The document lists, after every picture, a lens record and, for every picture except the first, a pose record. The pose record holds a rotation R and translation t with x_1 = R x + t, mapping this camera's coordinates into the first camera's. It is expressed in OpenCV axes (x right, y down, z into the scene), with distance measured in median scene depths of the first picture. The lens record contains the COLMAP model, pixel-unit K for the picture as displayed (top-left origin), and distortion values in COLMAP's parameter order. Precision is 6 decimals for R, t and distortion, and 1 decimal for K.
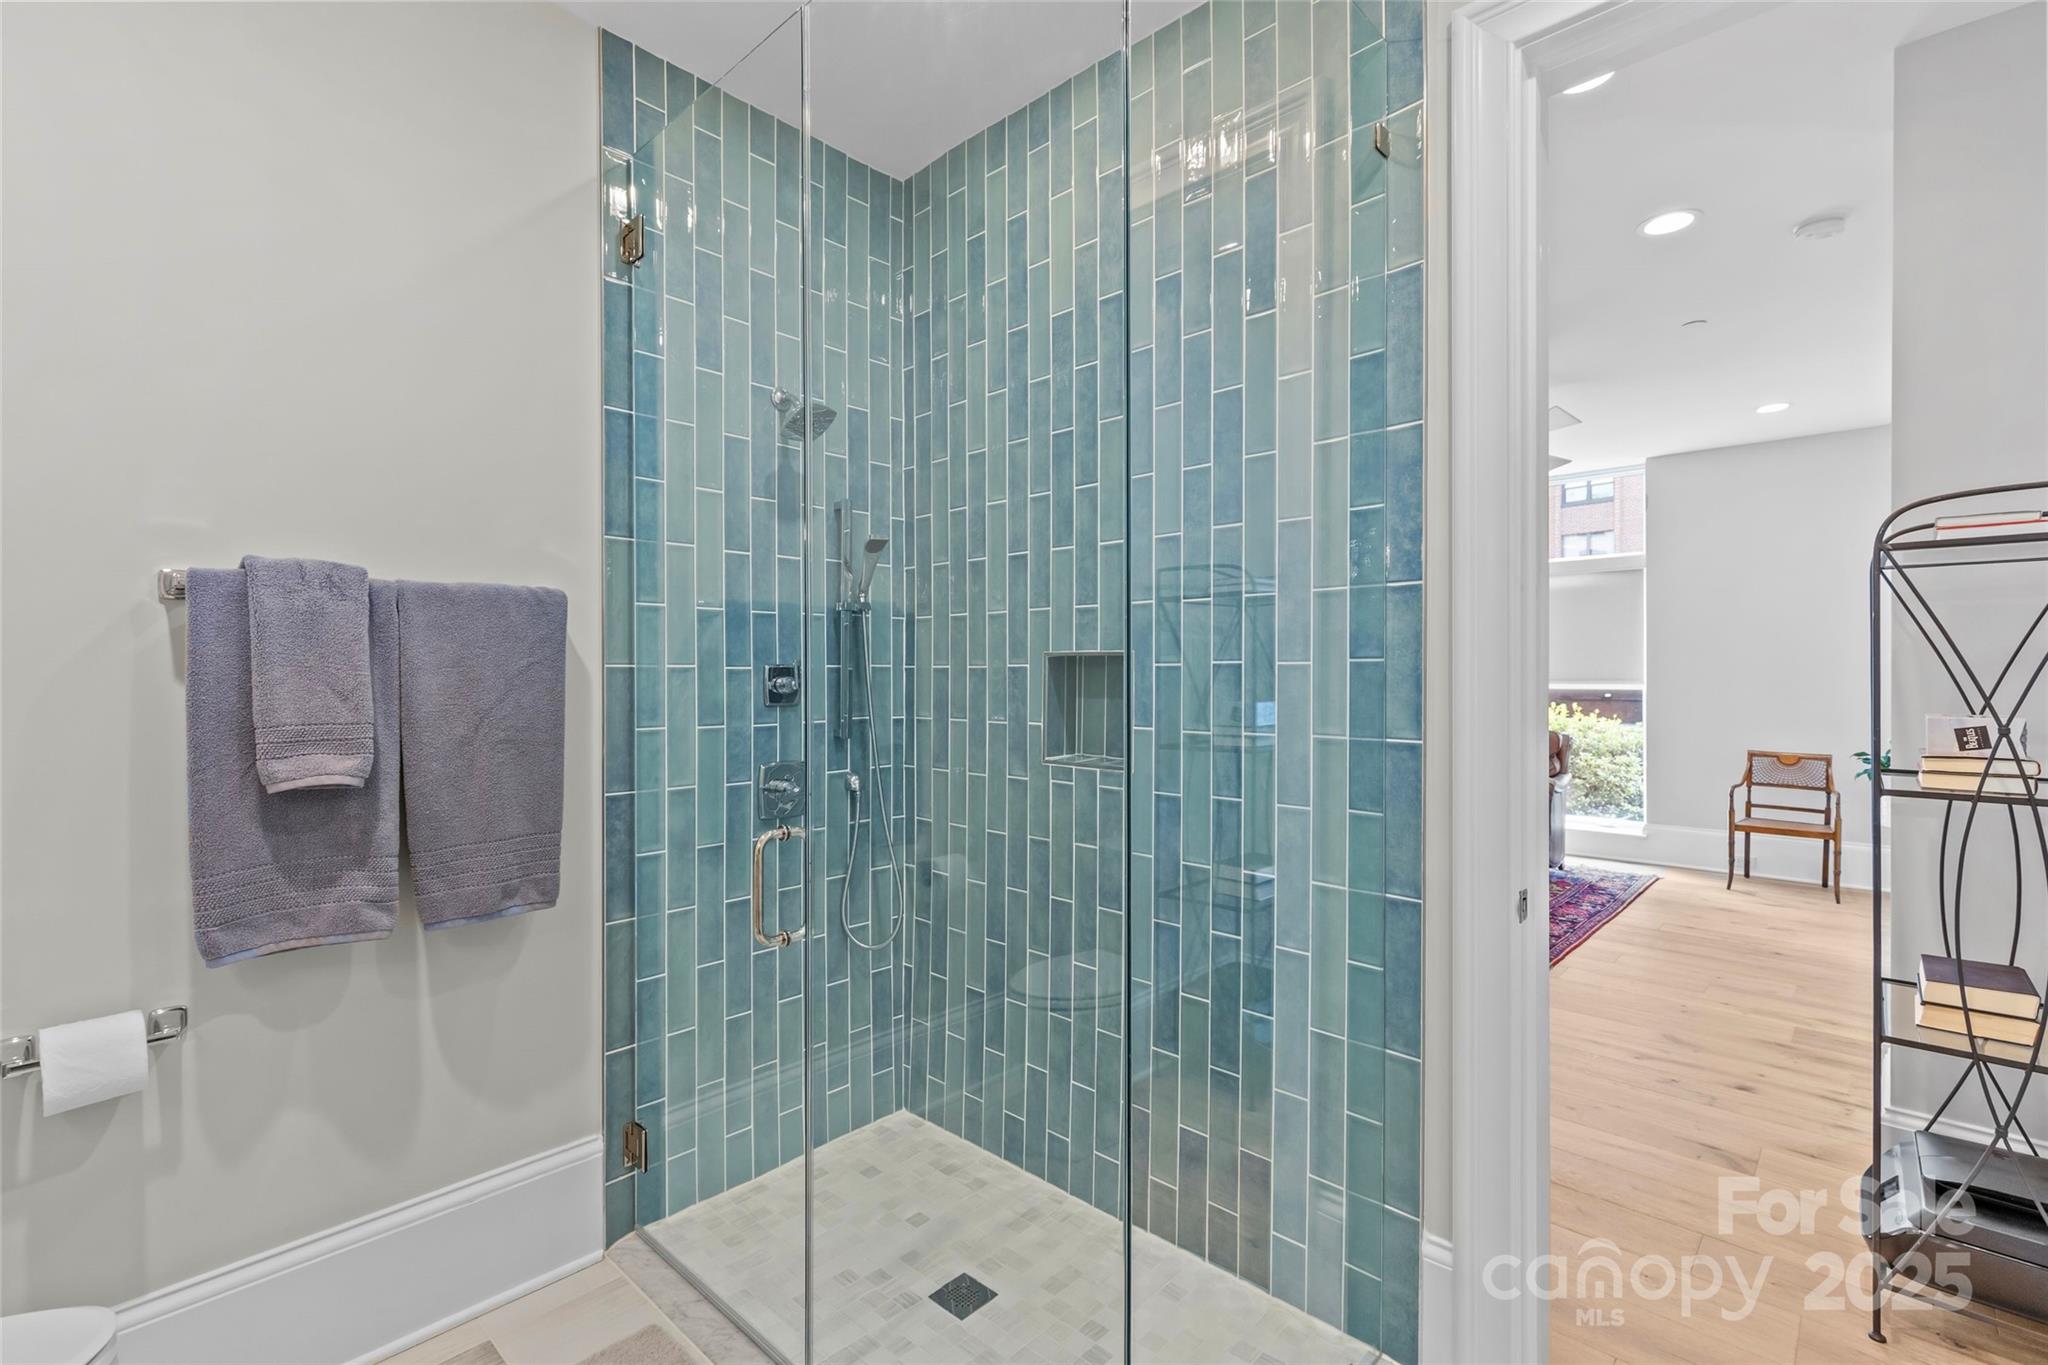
lens RADIAL K [[931.4, 0, 1016.3], [0, 931.4, 670.9], [0, 0, 1]] dist [0.000286, -0.000313]
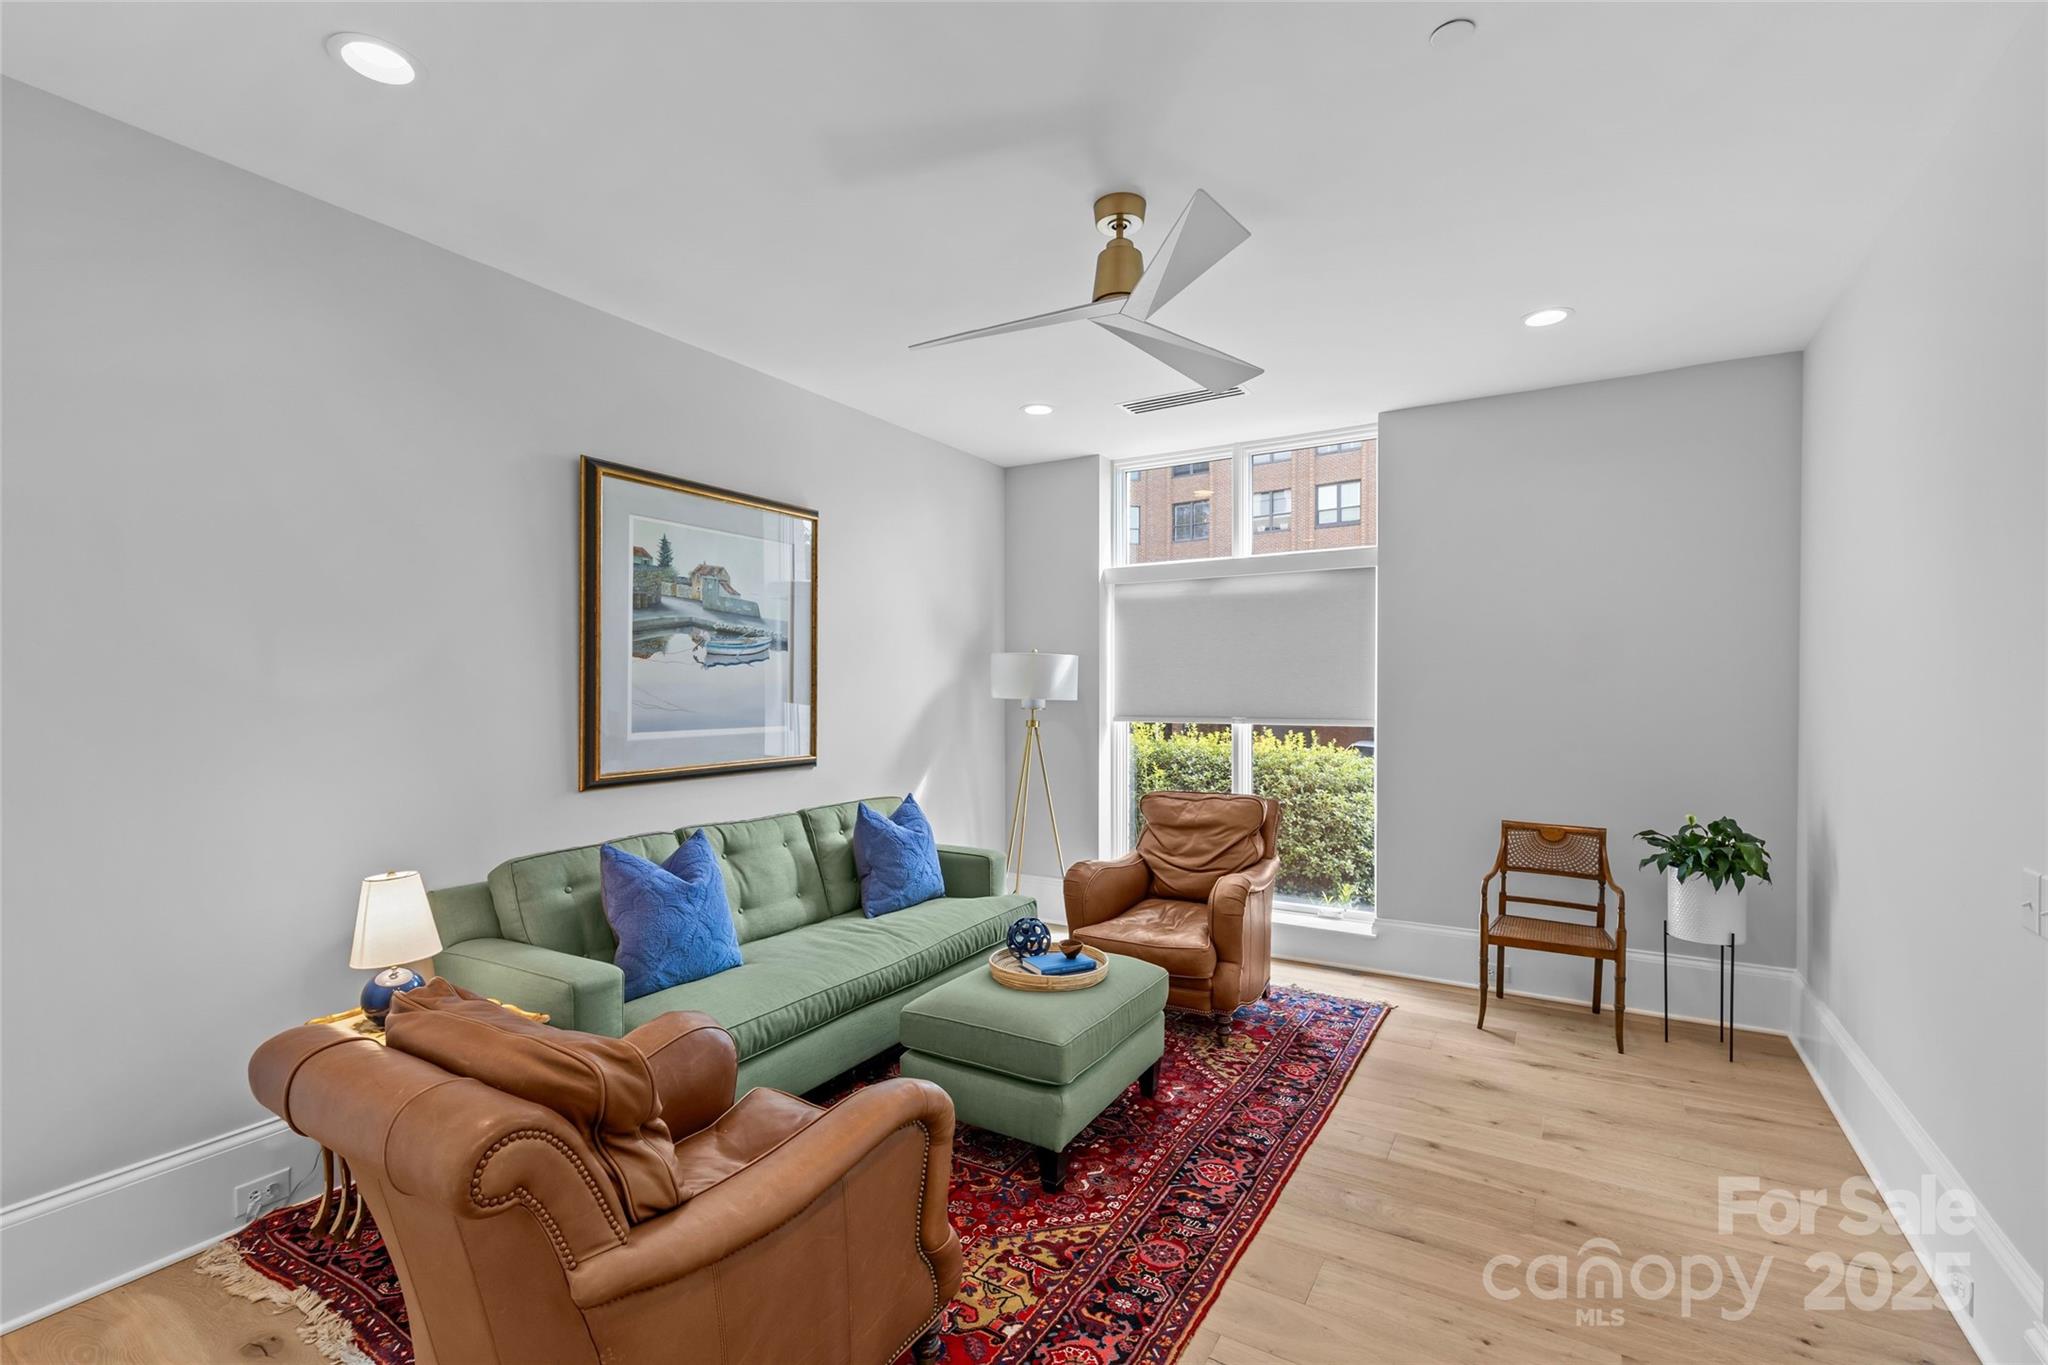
lens RADIAL K [[931.4, 0, 1029.6], [0, 931.4, 687.1], [0, 0, 1]] dist [0.000286, -0.000313]
pose [[0.974534, 0.002609, 0.224224, 0.273183], [-0.003346, 0.999990, 0.002908, -0.018438], [-0.224214, -0.003584, 0.974533, 0.387325]]
